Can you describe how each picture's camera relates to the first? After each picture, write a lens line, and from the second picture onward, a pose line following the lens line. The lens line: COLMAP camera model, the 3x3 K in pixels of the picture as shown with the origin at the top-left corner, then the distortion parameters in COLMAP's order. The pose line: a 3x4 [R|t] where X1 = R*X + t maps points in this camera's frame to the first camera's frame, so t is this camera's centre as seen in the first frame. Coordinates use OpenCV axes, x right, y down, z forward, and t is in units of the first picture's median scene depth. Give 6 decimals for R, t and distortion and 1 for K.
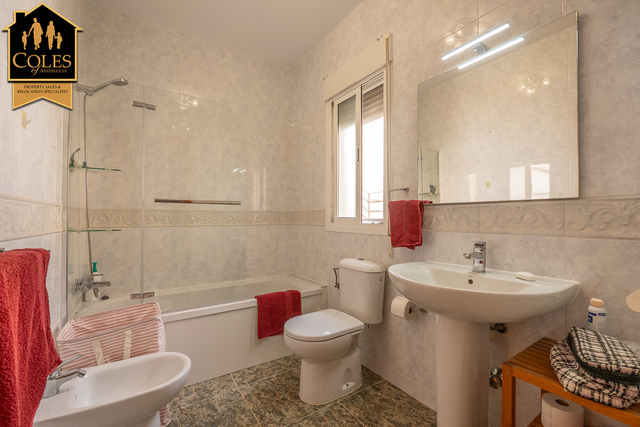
lens RADIAL K [[268.9, 0, 320.0], [0, 268.9, 213.5], [0, 0, 1]] dist [-0.002831, -0.000299]
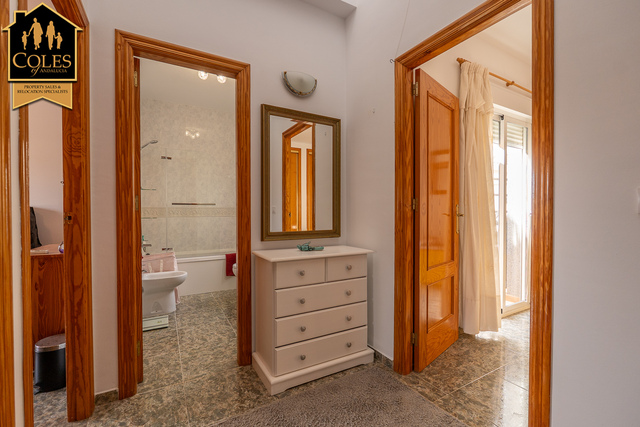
lens RADIAL K [[278.2, 0, 320.0], [0, 278.2, 213.5], [0, 0, 1]] dist [-0.000260, -0.000024]
pose [[0.997197, -0.001389, -0.074813, 0.531884], [0.003318, 0.999665, 0.025655, -0.019362], [0.074752, -0.025832, 0.996868, -0.821441]]
